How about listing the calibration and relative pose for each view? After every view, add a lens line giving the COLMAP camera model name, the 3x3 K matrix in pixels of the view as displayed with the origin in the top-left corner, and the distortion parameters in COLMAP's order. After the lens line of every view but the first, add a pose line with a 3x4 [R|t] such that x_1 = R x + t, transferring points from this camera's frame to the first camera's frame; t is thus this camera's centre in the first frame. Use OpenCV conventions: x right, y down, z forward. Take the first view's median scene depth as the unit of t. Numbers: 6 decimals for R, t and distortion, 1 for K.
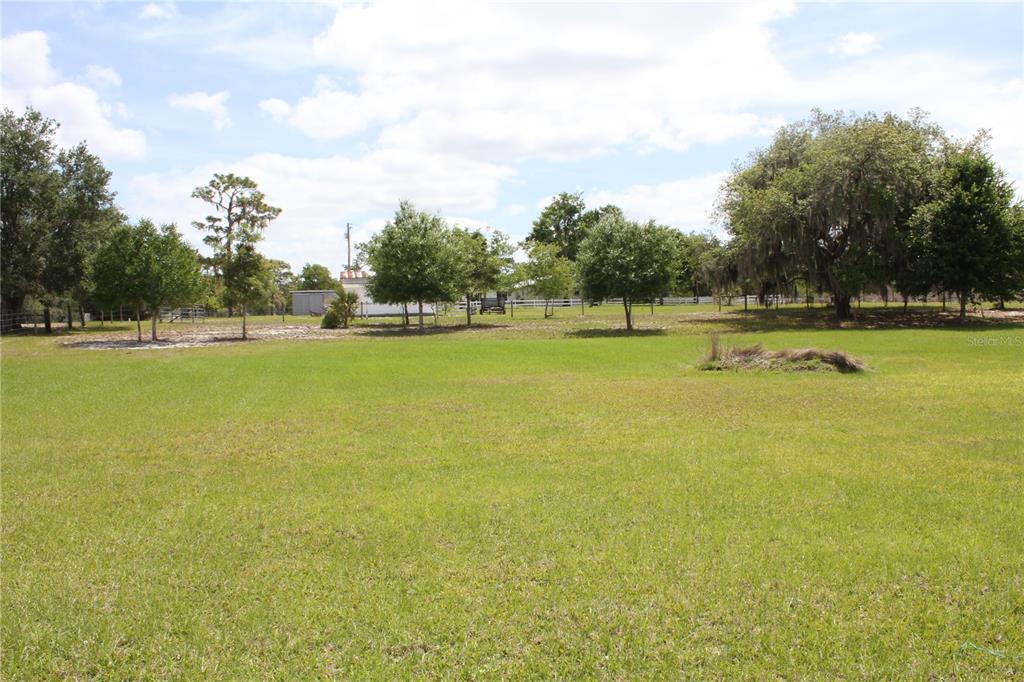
lens RADIAL K [[854.6, 0, 504.5], [0, 854.6, 345.1], [0, 0, 1]] dist [-0.164813, 0.145381]
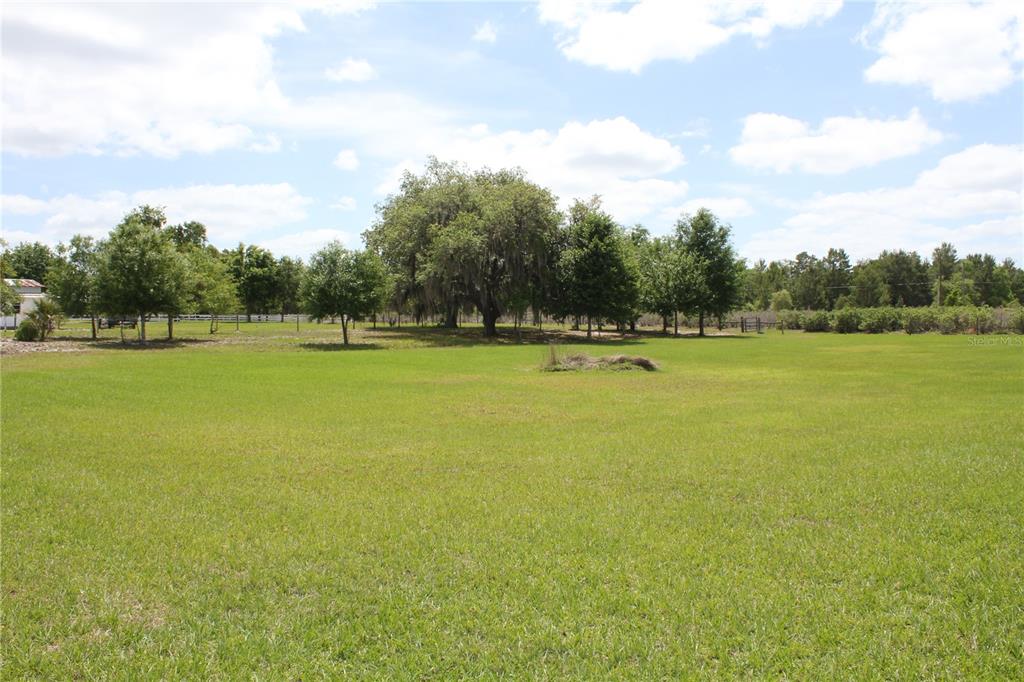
lens RADIAL K [[878.9, 0, 514.6], [0, 878.9, 351.7], [0, 0, 1]] dist [-0.189680, 0.192336]
pose [[0.826557, 0.001956, 0.562850, -0.321992], [0.005646, 0.999915, -0.011766, 0.007033], [-0.562825, 0.012903, 0.826475, -0.089332]]
